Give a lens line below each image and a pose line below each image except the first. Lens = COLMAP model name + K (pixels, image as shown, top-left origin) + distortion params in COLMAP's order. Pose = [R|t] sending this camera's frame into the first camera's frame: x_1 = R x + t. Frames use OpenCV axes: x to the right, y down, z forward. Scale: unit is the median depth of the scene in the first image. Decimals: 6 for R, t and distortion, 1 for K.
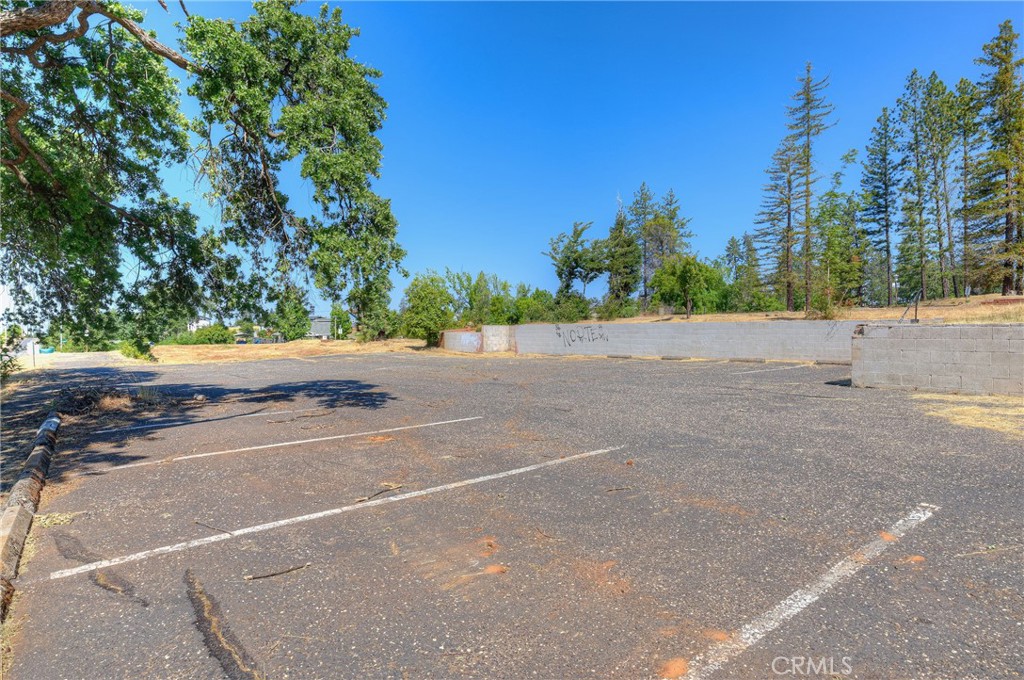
lens RADIAL K [[547.9, 0, 510.0], [0, 547.9, 336.1], [0, 0, 1]] dist [-0.005022, -0.000421]
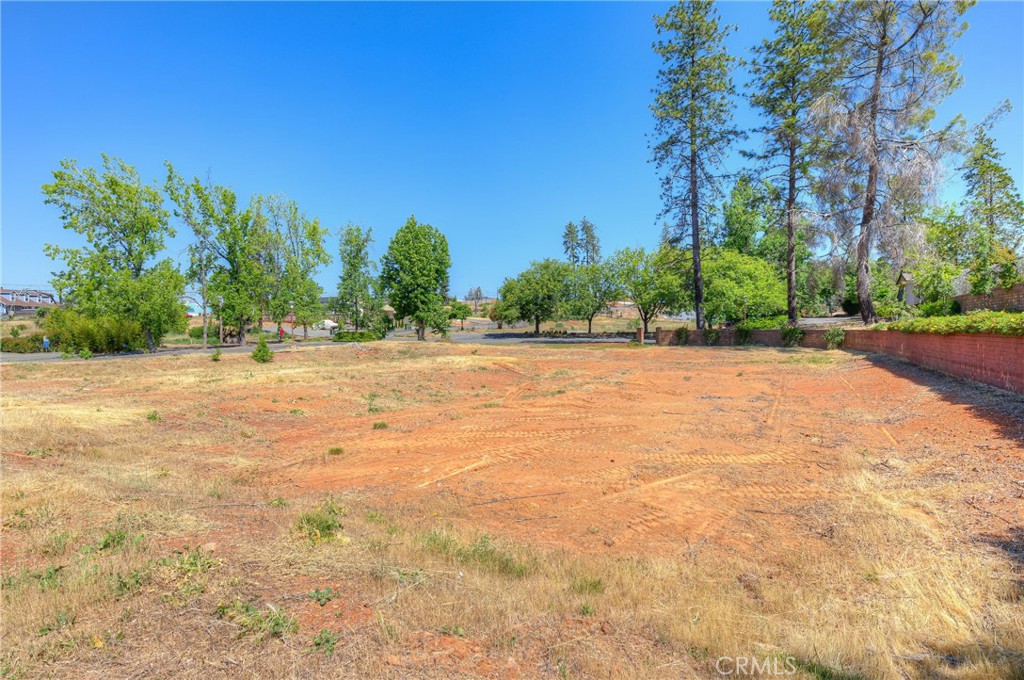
lens RADIAL K [[544.9, 0, 510.9], [0, 544.9, 333.4], [0, 0, 1]] dist [-0.006774, -0.000398]
pose [[0.920385, -0.001492, 0.391010, -0.043396], [0.003819, 0.999979, -0.005174, -0.000340], [-0.390994, 0.006255, 0.920372, 0.600013]]
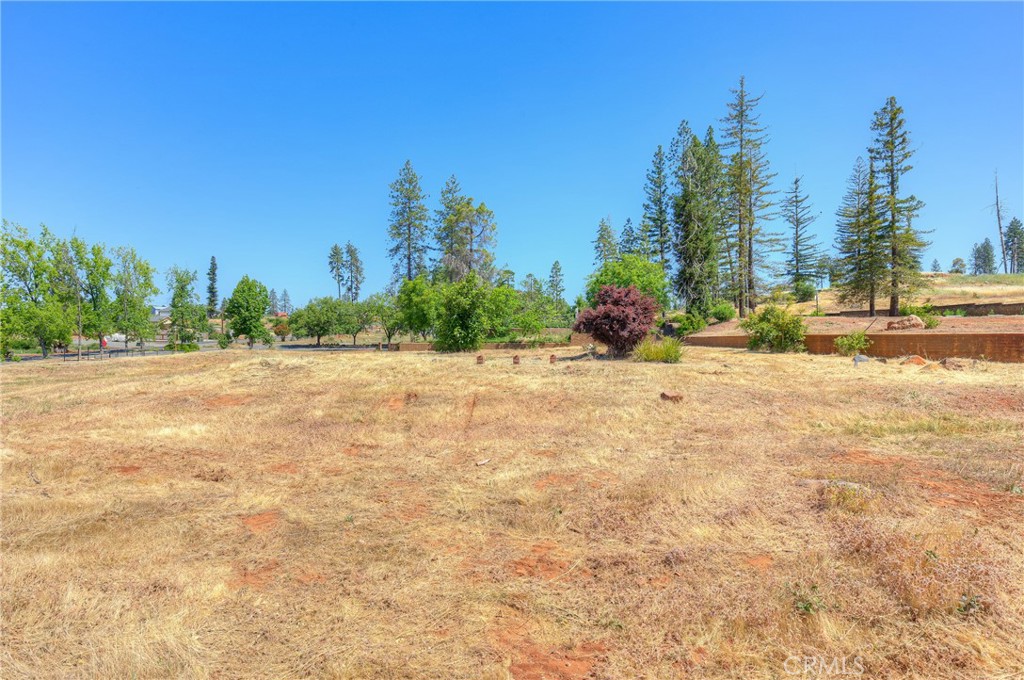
lens RADIAL K [[544.9, 0, 515.9], [0, 544.9, 343.9], [0, 0, 1]] dist [-0.006774, -0.000398]
pose [[0.670312, 0.000291, 0.742079, -0.228562], [0.004294, 0.999982, -0.004270, 0.000161], [-0.742067, 0.006048, 0.670298, 0.299154]]
